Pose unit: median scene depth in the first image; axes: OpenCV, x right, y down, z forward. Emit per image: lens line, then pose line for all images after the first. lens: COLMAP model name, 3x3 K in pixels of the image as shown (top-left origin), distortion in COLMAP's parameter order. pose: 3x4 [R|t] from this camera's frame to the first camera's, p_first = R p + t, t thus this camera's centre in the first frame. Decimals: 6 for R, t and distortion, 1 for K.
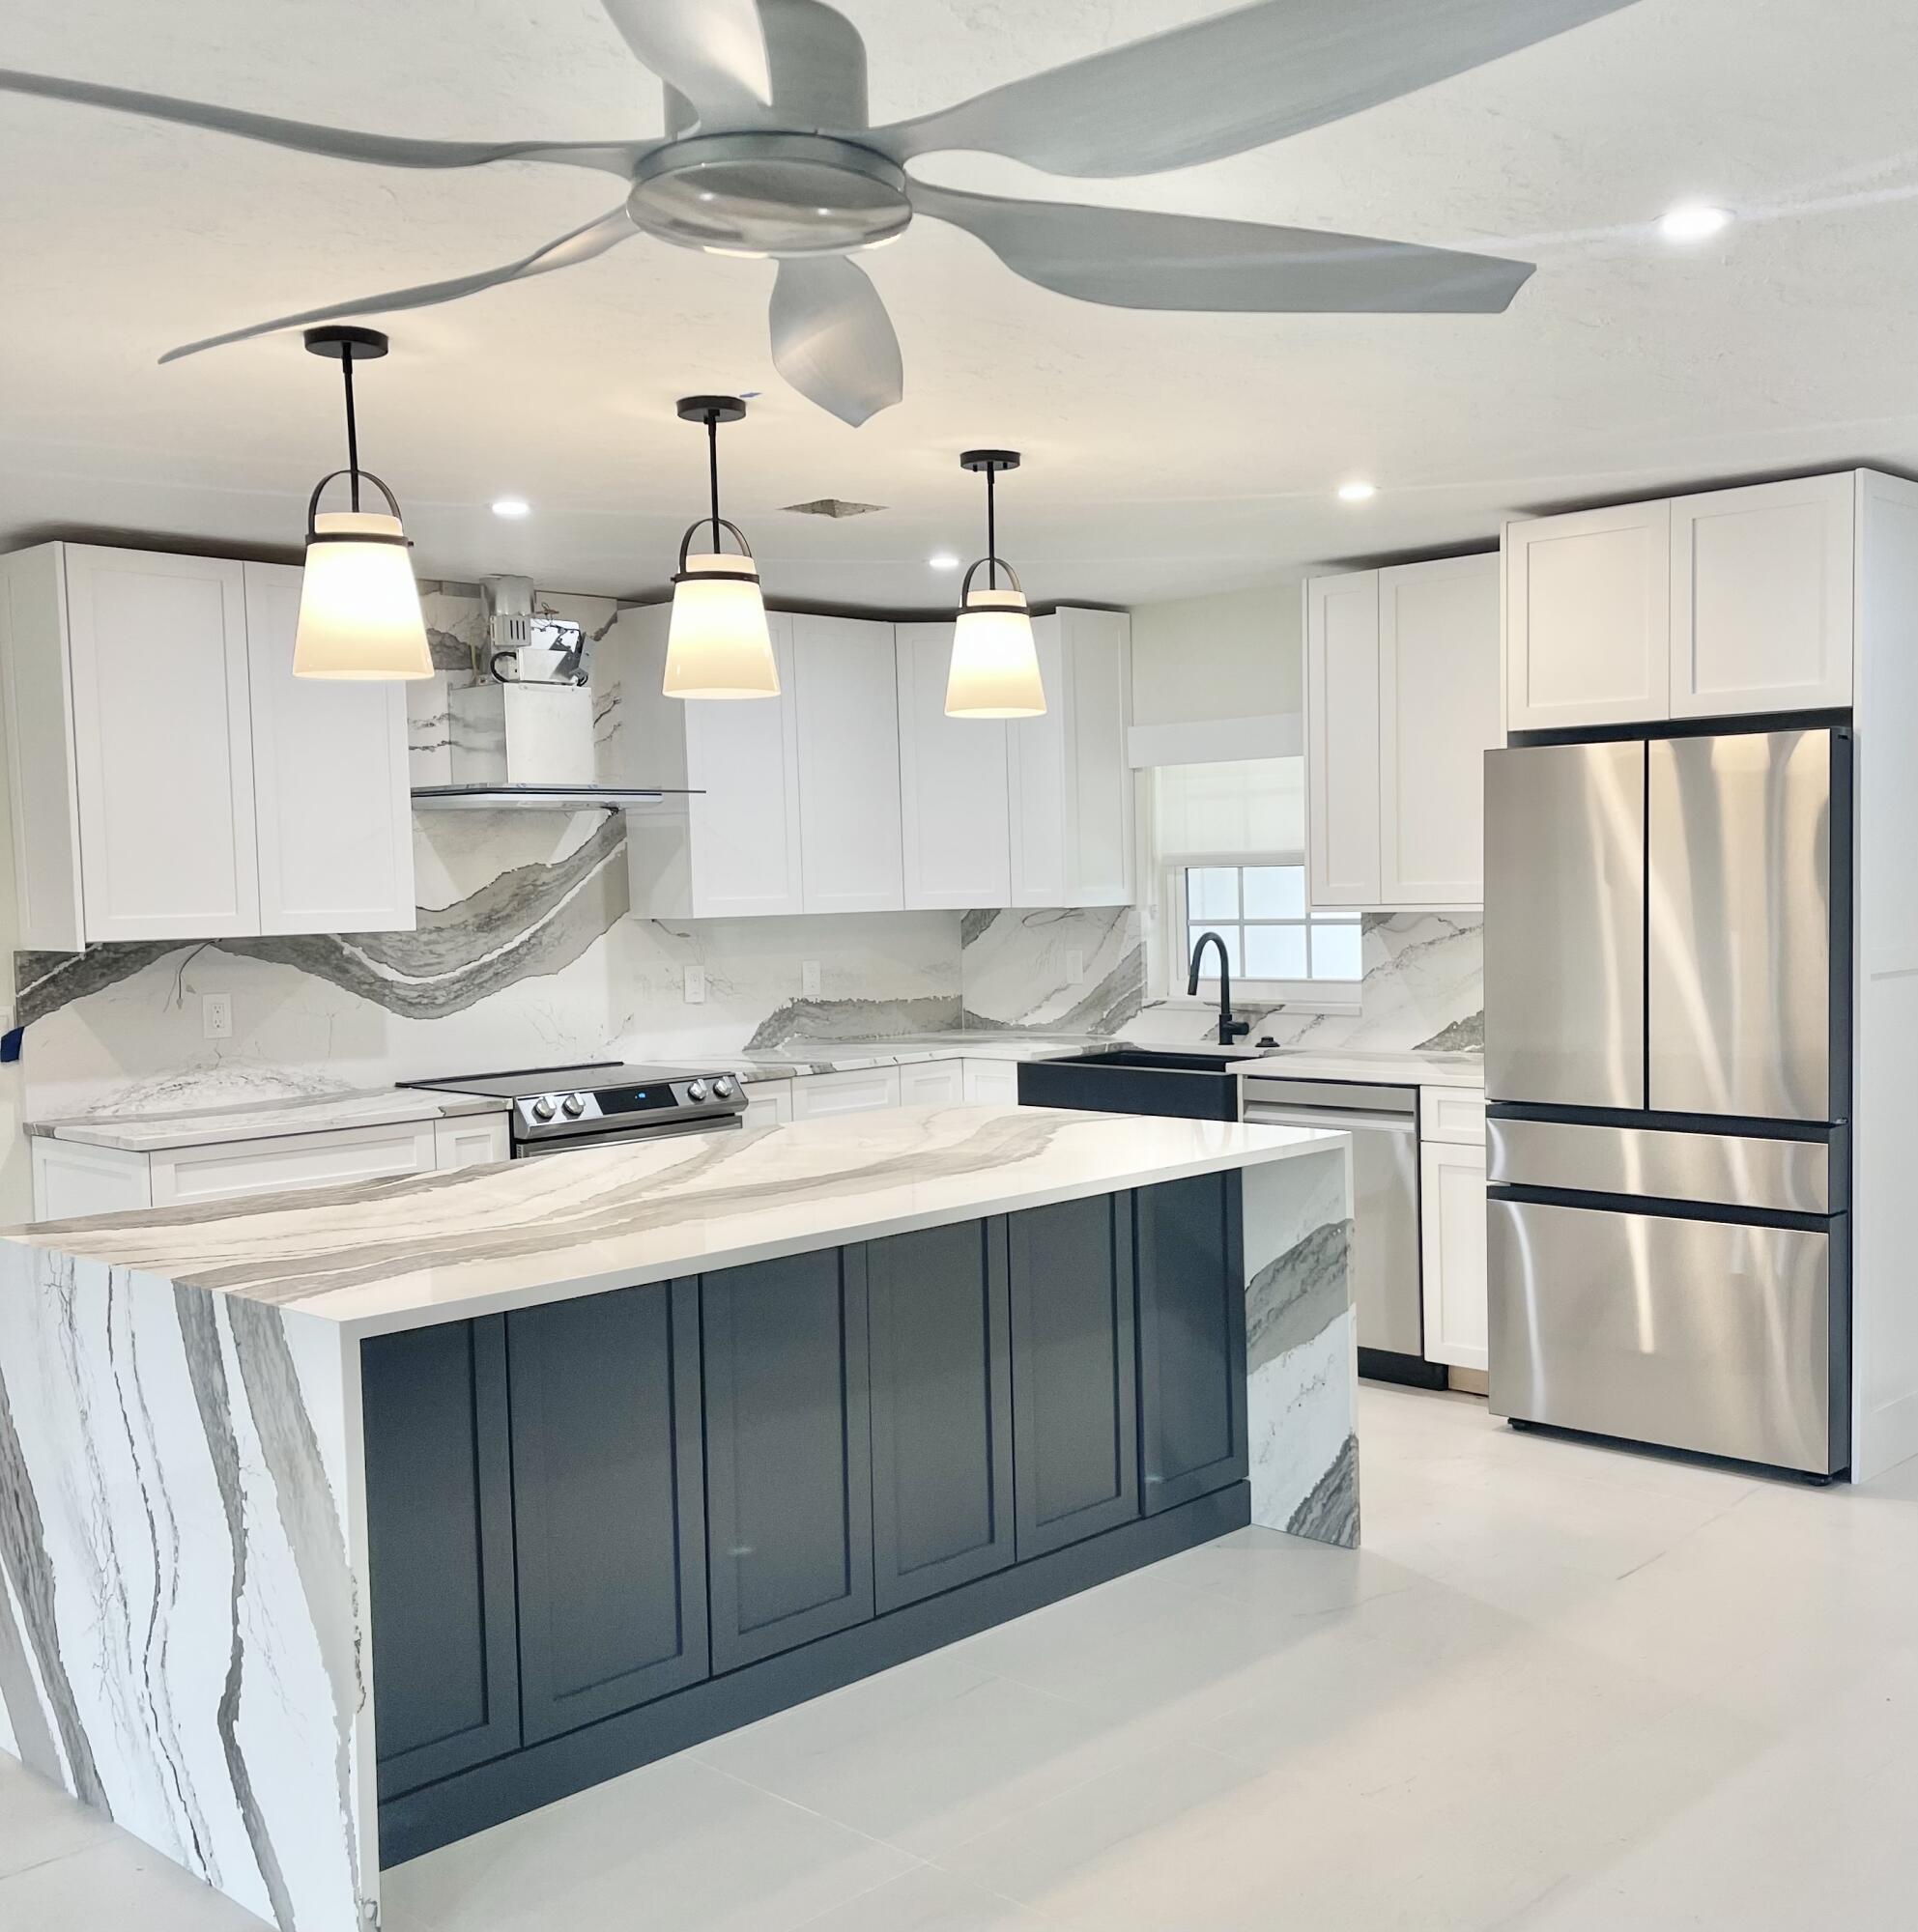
lens RADIAL K [[2207.3, 0, 960.1], [0, 2207.3, 969.0], [0, 0, 1]] dist [-0.004233, 0.000000]
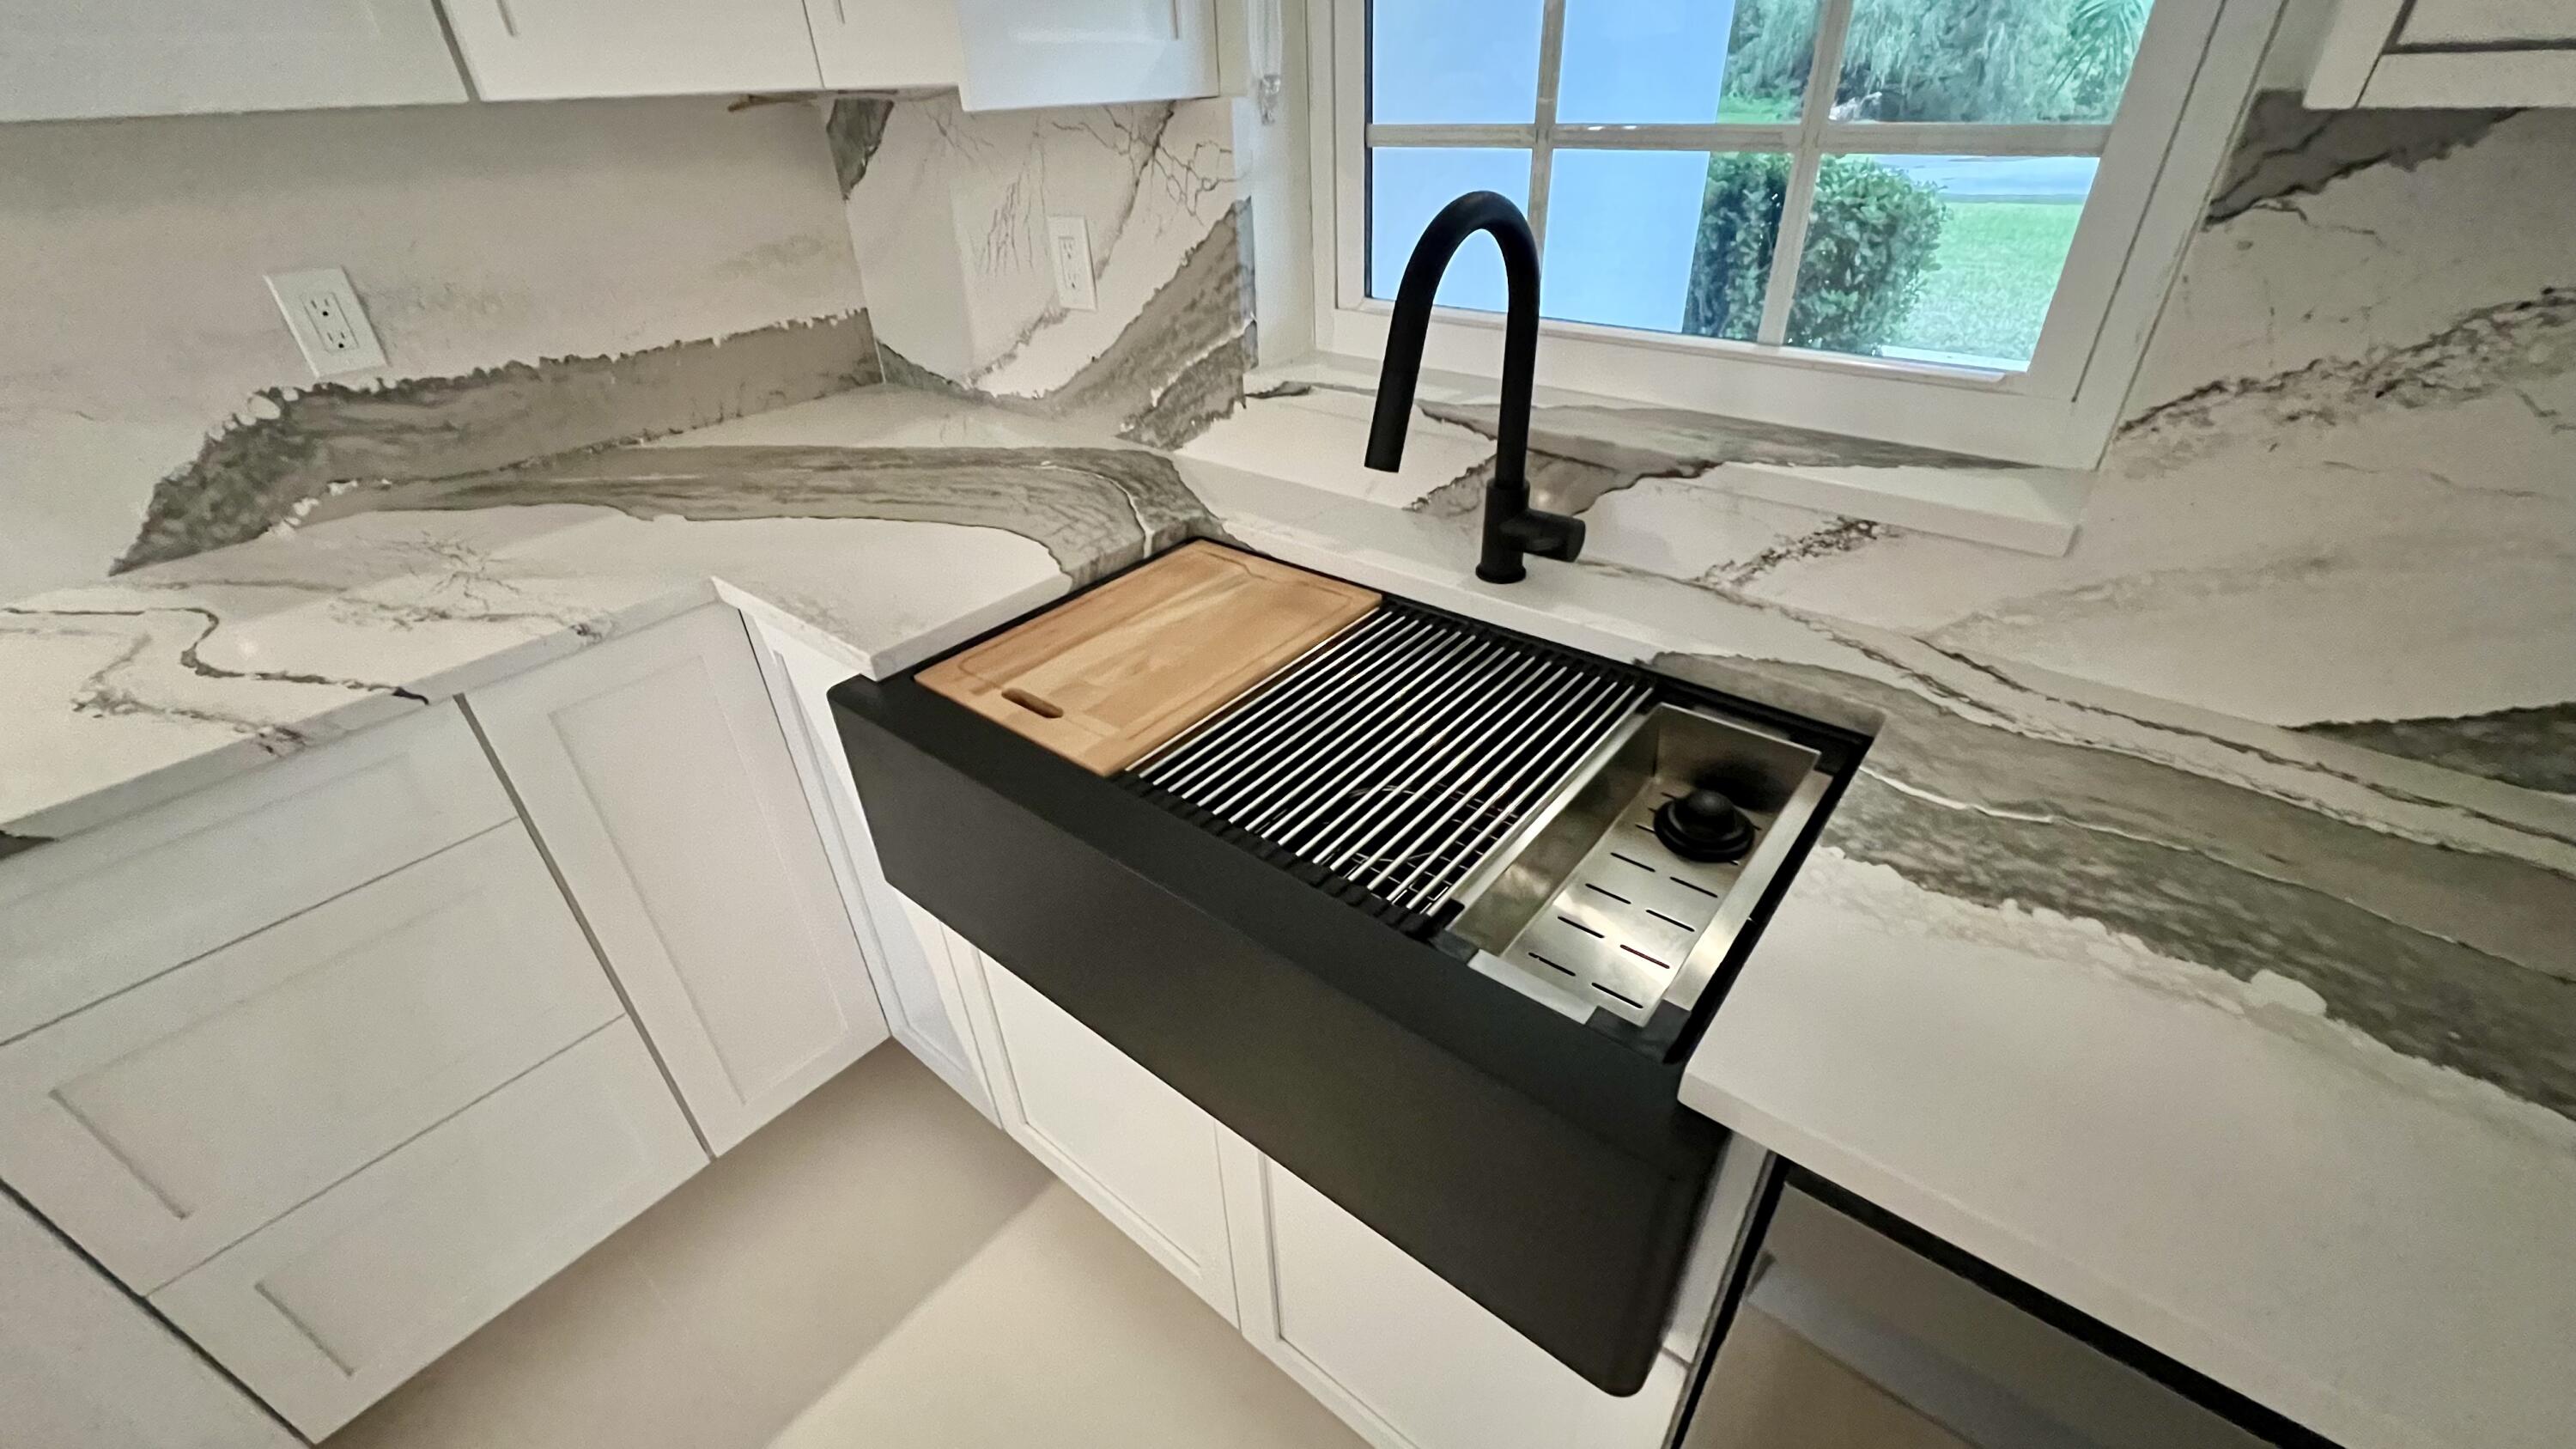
lens RADIAL K [[1045.2, 0, 1293.4], [0, 1045.2, 721.8], [0, 0, 1]] dist [0.003434, 0.000249]
pose [[0.994511, -0.062920, 0.083602, 0.071417], [0.012758, 0.865954, 0.499961, -0.023330], [-0.103853, -0.496150, 0.862003, 0.808981]]
